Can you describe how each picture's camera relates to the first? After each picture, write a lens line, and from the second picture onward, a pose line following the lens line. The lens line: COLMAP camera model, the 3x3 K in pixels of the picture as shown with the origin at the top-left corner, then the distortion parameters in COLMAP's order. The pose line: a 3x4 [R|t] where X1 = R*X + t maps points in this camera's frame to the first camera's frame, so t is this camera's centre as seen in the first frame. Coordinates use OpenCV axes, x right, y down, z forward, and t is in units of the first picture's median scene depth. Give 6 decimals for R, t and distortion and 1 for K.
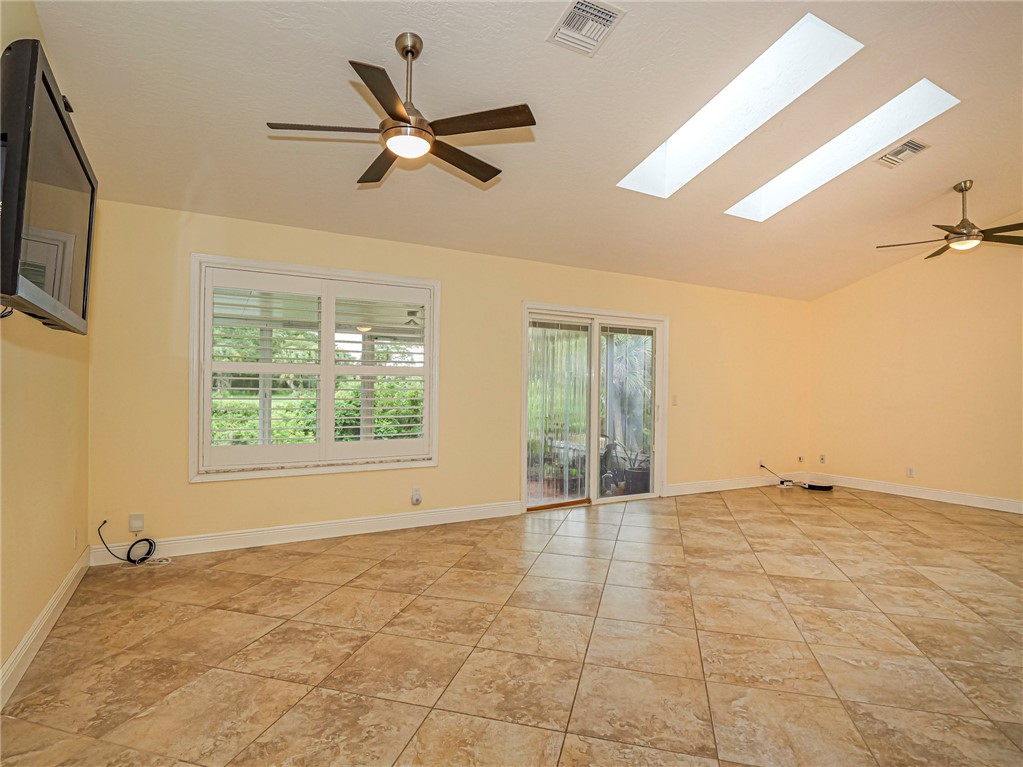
lens RADIAL K [[540.2, 0, 507.9], [0, 540.2, 396.7], [0, 0, 1]] dist [-0.054481, 0.000849]
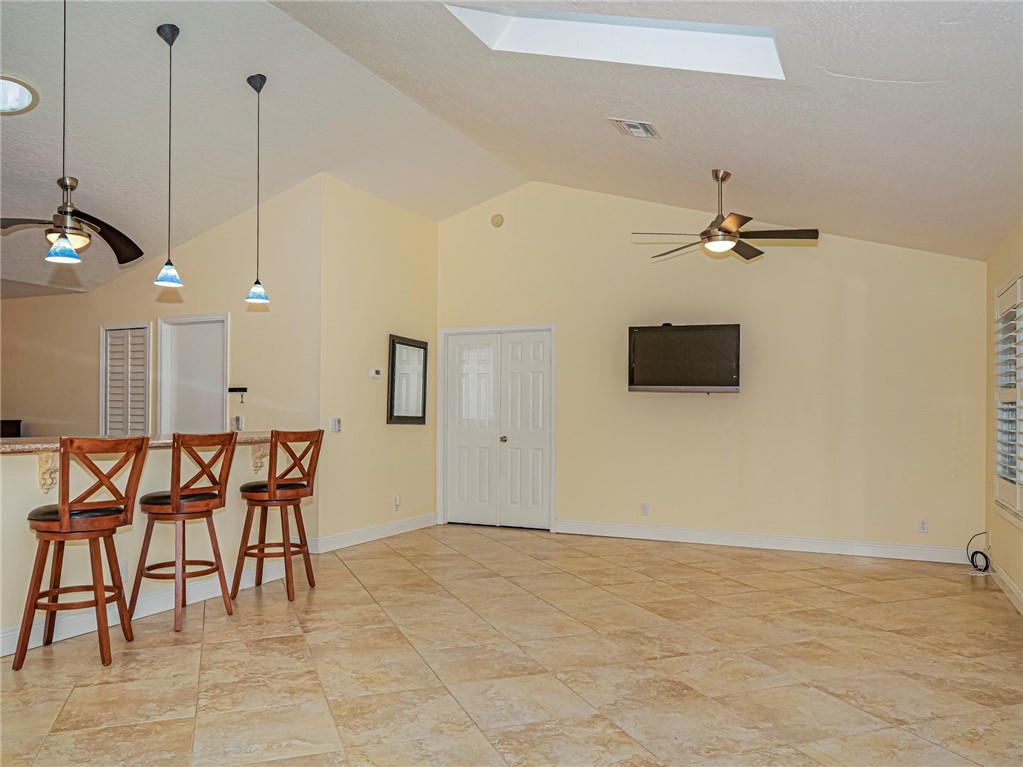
lens RADIAL K [[789.8, 0, 511.5], [0, 789.8, 383.5], [0, 0, 1]] dist [-0.009148, 0.000299]
pose [[-0.803315, -0.030807, -0.594757, 1.416233], [-0.020095, 0.999495, -0.024629, -0.034350], [0.595215, -0.007833, -0.803528, 2.200221]]
